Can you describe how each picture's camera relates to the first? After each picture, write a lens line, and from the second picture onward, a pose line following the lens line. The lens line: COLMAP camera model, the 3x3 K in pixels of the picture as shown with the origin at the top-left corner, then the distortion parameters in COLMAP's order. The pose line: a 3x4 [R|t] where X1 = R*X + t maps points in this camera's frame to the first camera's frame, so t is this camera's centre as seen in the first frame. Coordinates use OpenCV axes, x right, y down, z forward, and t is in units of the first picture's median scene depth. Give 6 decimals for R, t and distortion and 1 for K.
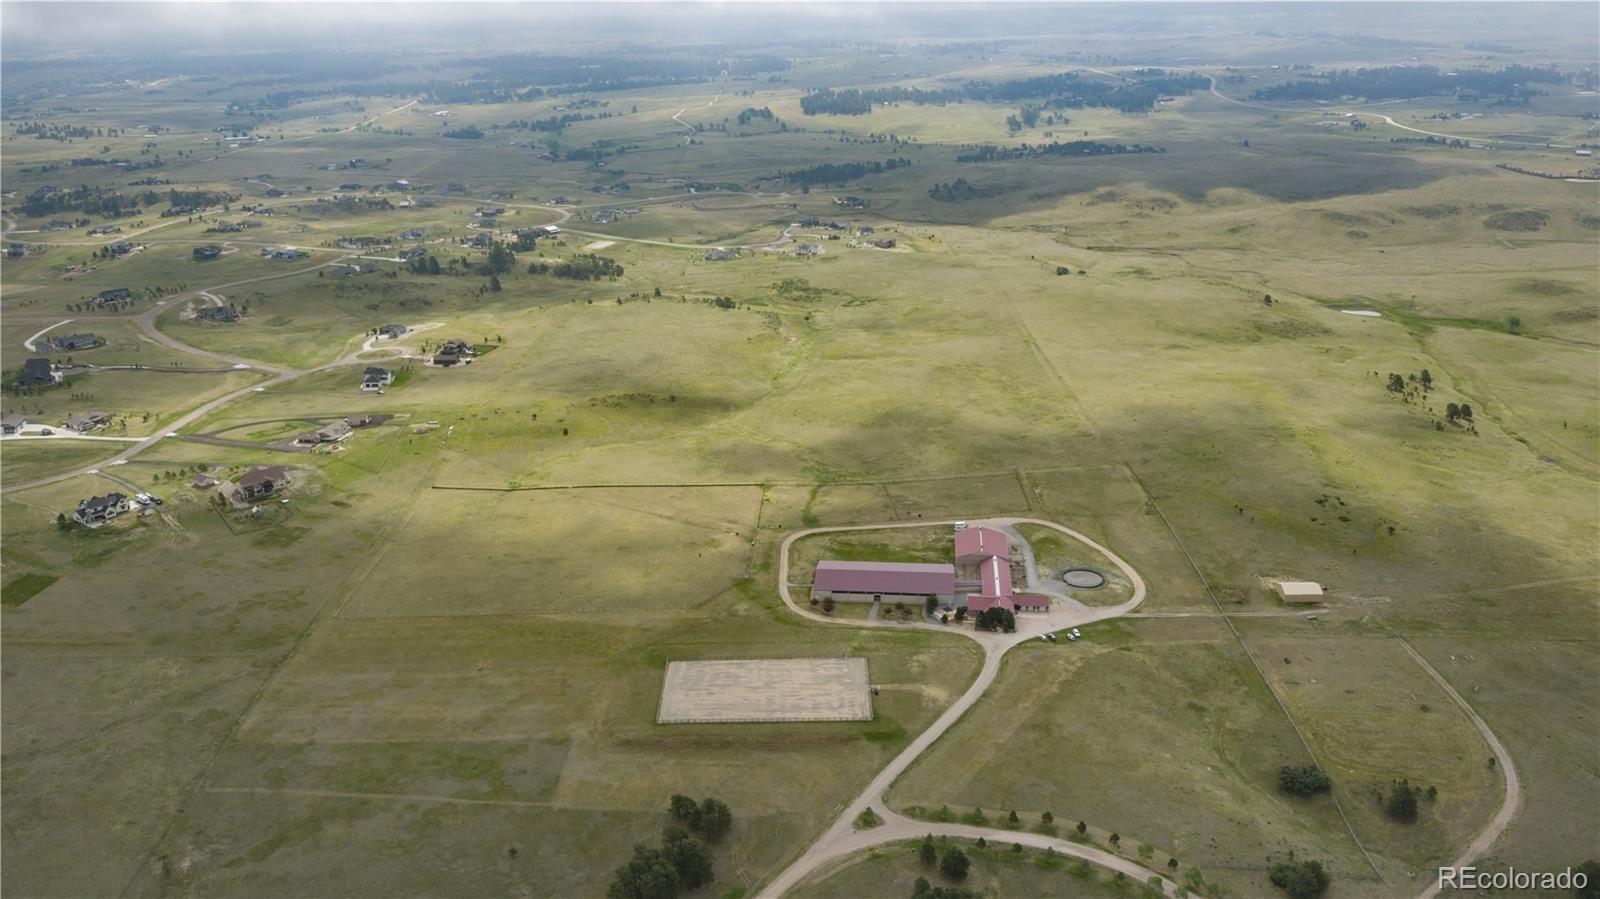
lens RADIAL K [[1324.6, 0, 805.8], [0, 1324.6, 455.5], [0, 0, 1]] dist [0.026126, -0.065823]
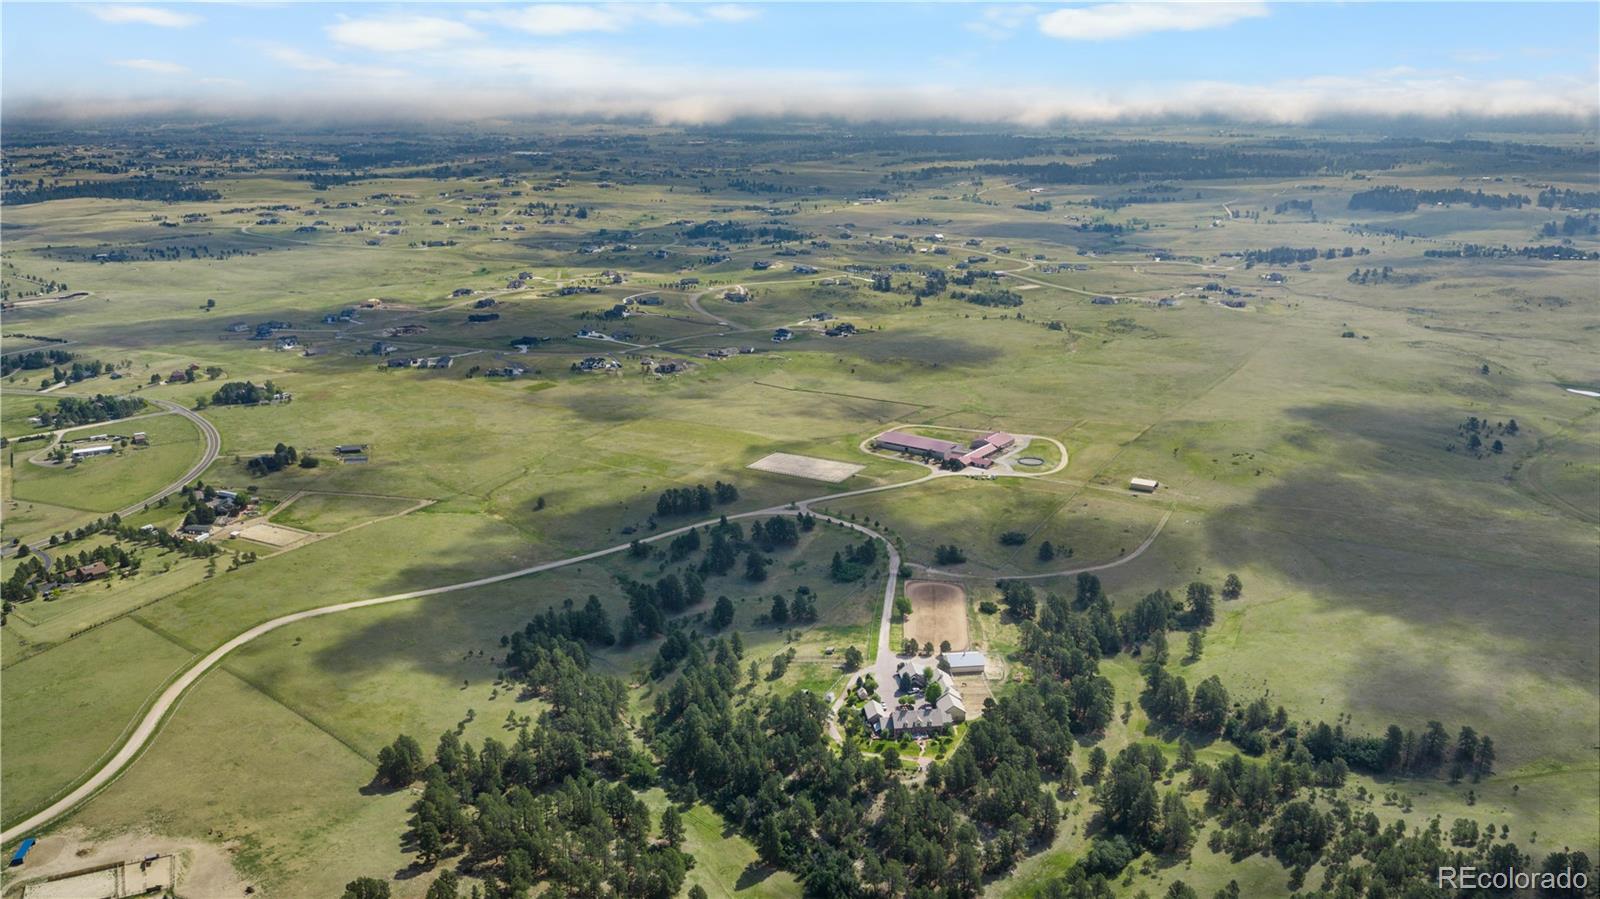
lens RADIAL K [[1324.6, 0, 805.8], [0, 1324.6, 455.5], [0, 0, 1]] dist [0.026126, -0.065823]
pose [[0.862810, 0.147172, -0.483631, 0.755470], [-0.176911, 0.984094, -0.016147, 0.159291], [0.473563, 0.099492, 0.875123, -0.582871]]
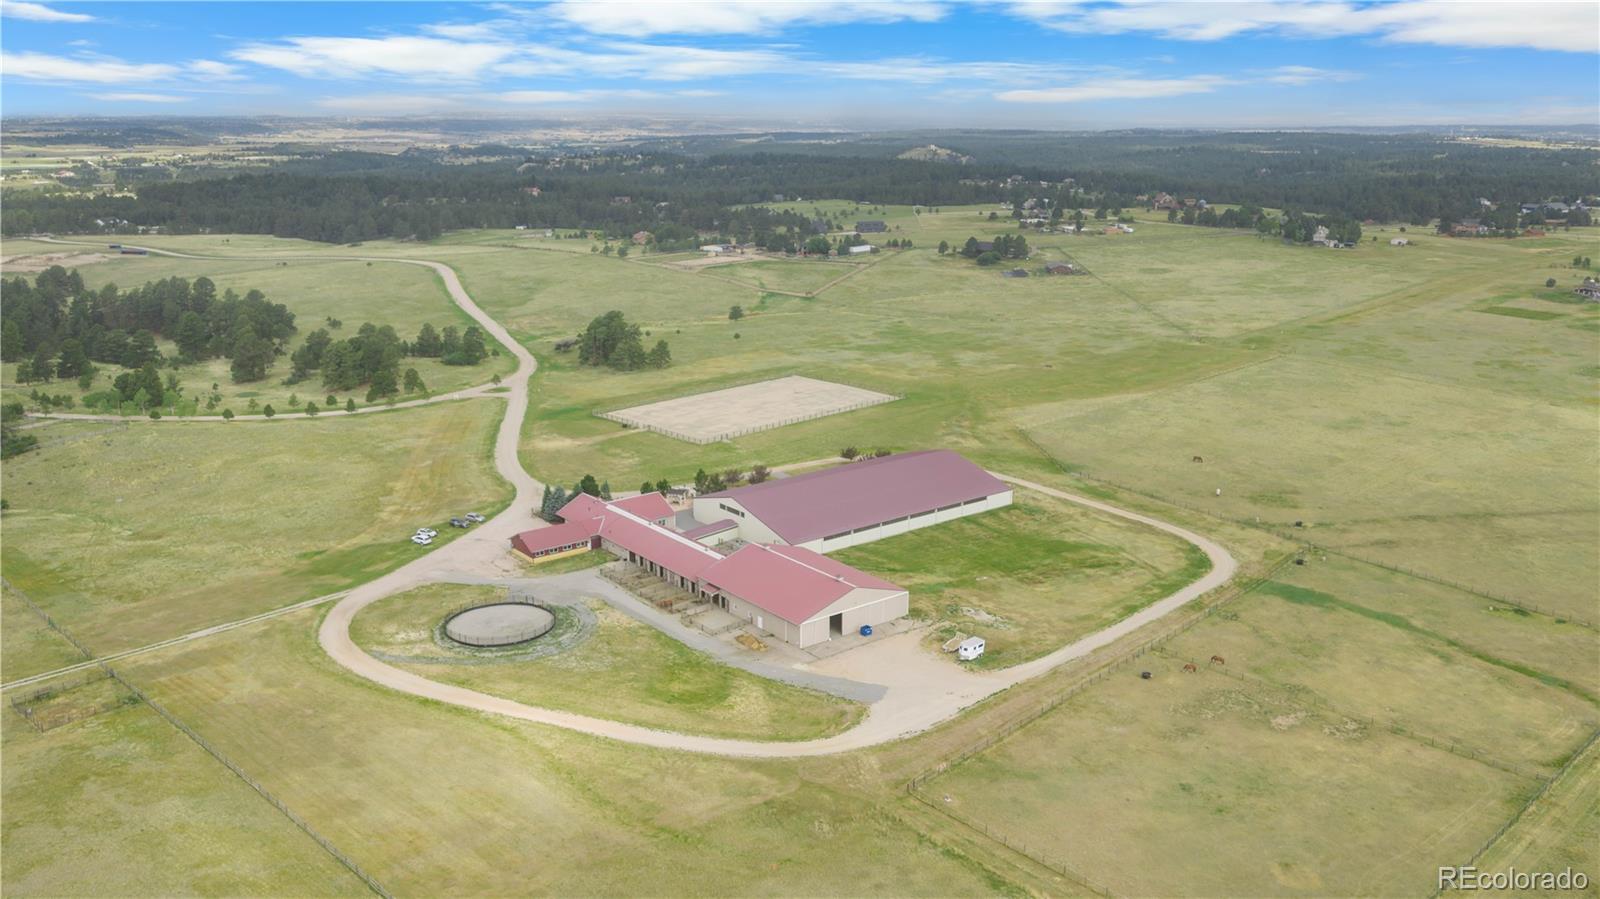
lens RADIAL K [[1324.6, 0, 805.8], [0, 1324.6, 455.5], [0, 0, 1]] dist [0.026126, -0.065823]
pose [[-0.722860, 0.186289, -0.665409, 0.378290], [-0.235163, 0.839169, 0.490401, -0.146222], [0.649747, 0.510971, -0.562794, 1.217068]]
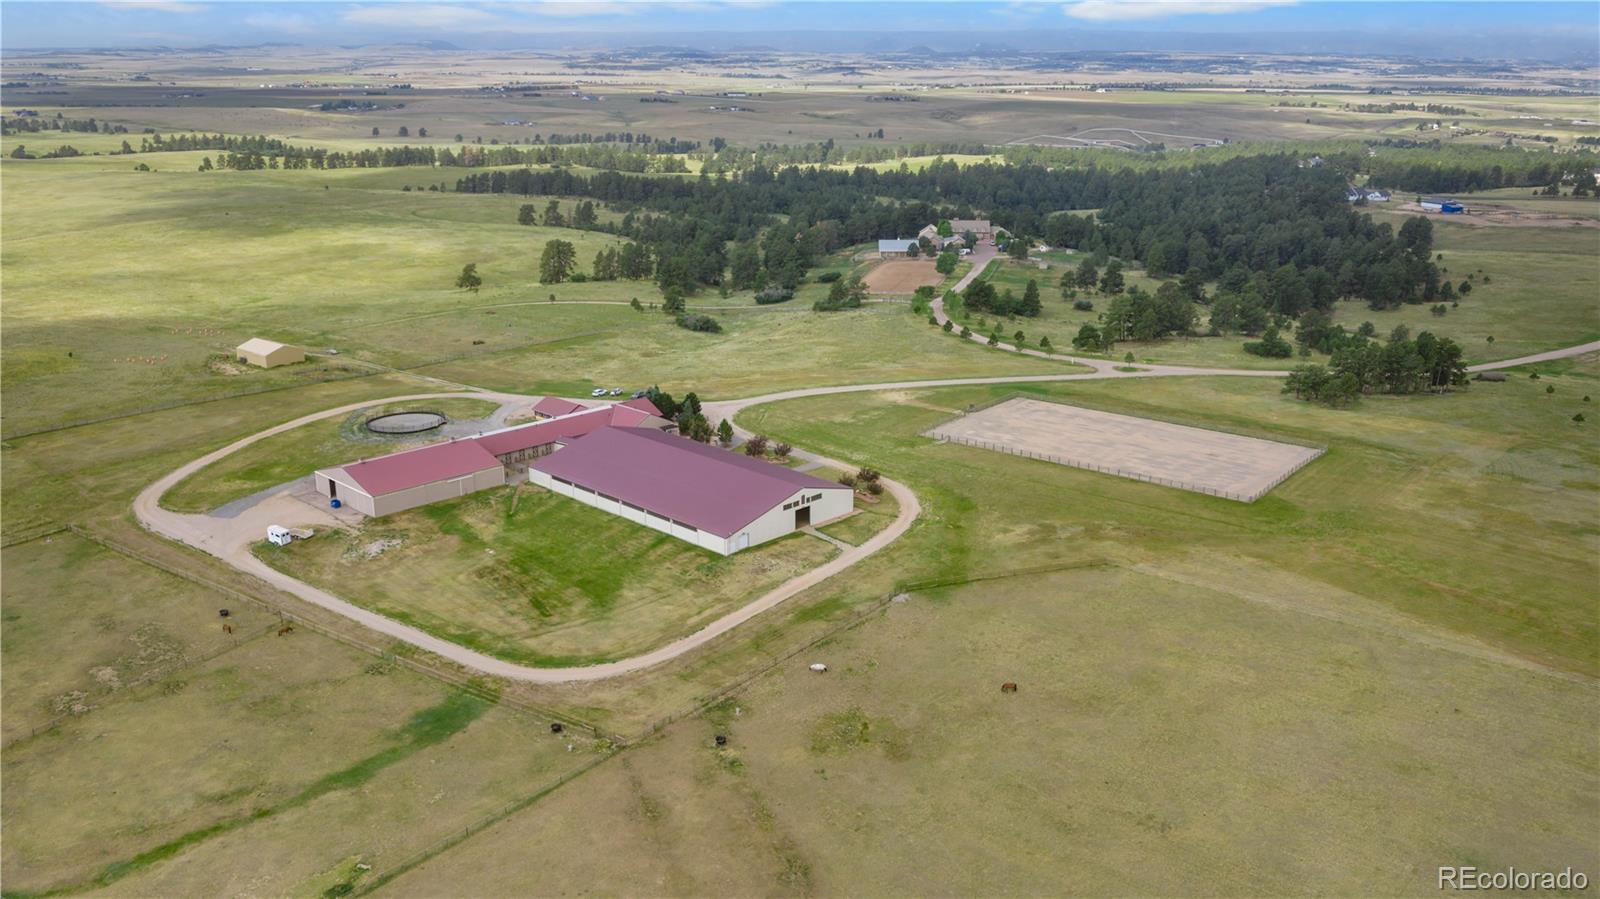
lens RADIAL K [[1324.6, 0, 805.8], [0, 1324.6, 455.5], [0, 0, 1]] dist [0.026126, -0.065823]
pose [[-0.776084, -0.176522, 0.605420, -0.238518], [0.224150, 0.820121, 0.526458, -0.139627], [-0.589449, 0.544281, -0.596916, 1.208701]]
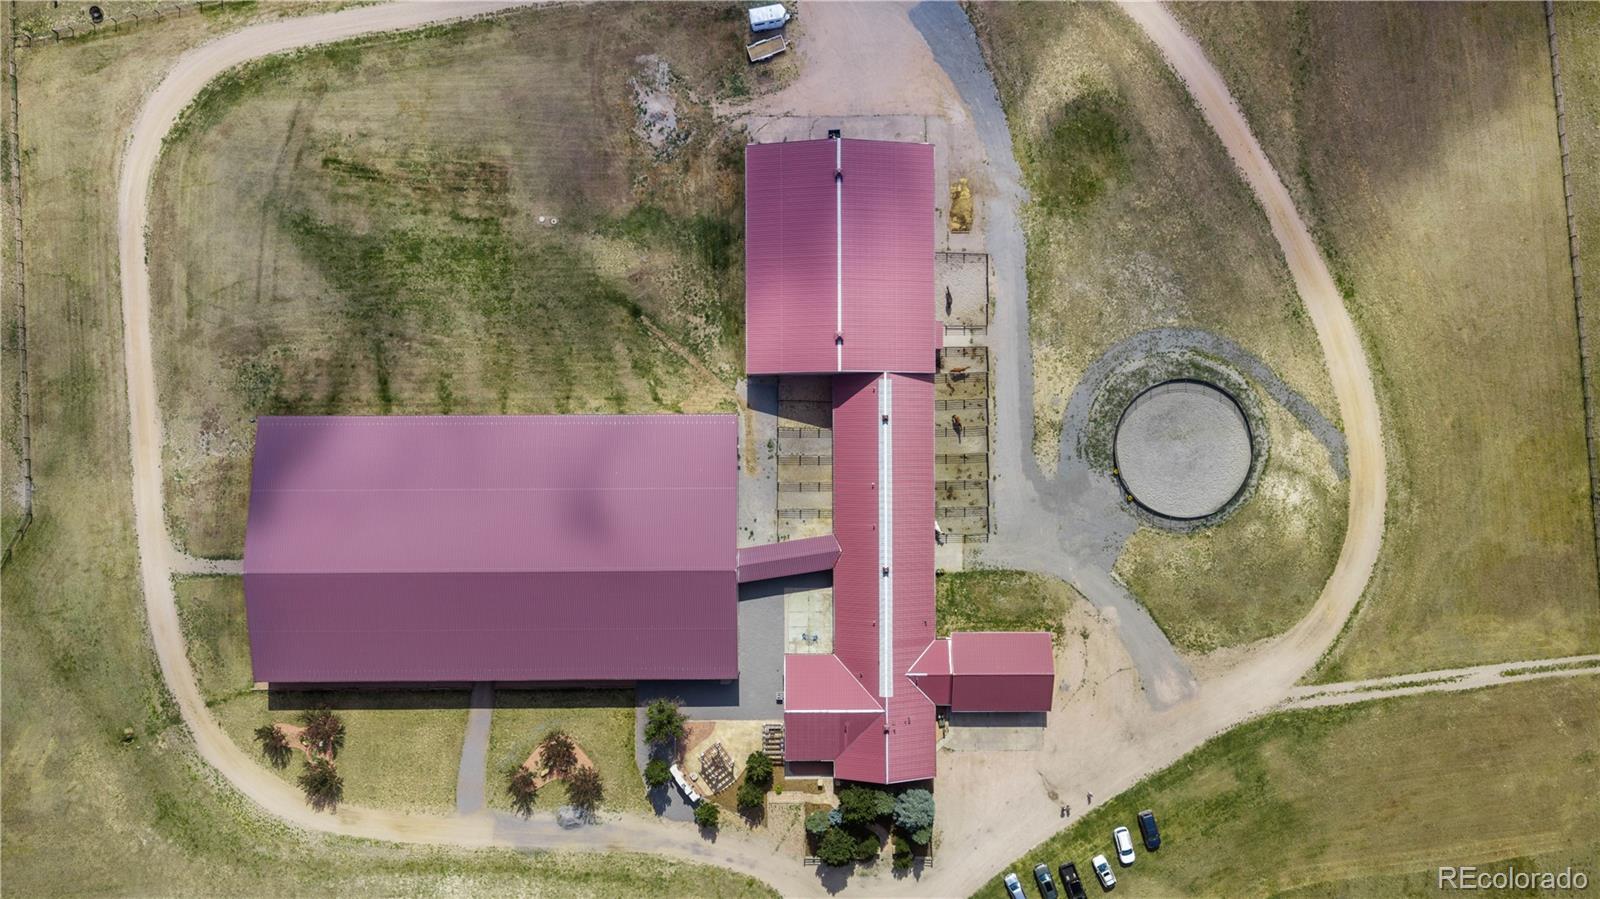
lens RADIAL K [[1324.6, 0, 805.8], [0, 1324.6, 455.5], [0, 0, 1]] dist [0.026126, -0.065823]
pose [[0.995427, -0.094702, 0.012472, 0.120857], [0.022150, 0.355858, 0.934278, -0.176070], [-0.092917, -0.929729, 0.356328, 0.885903]]
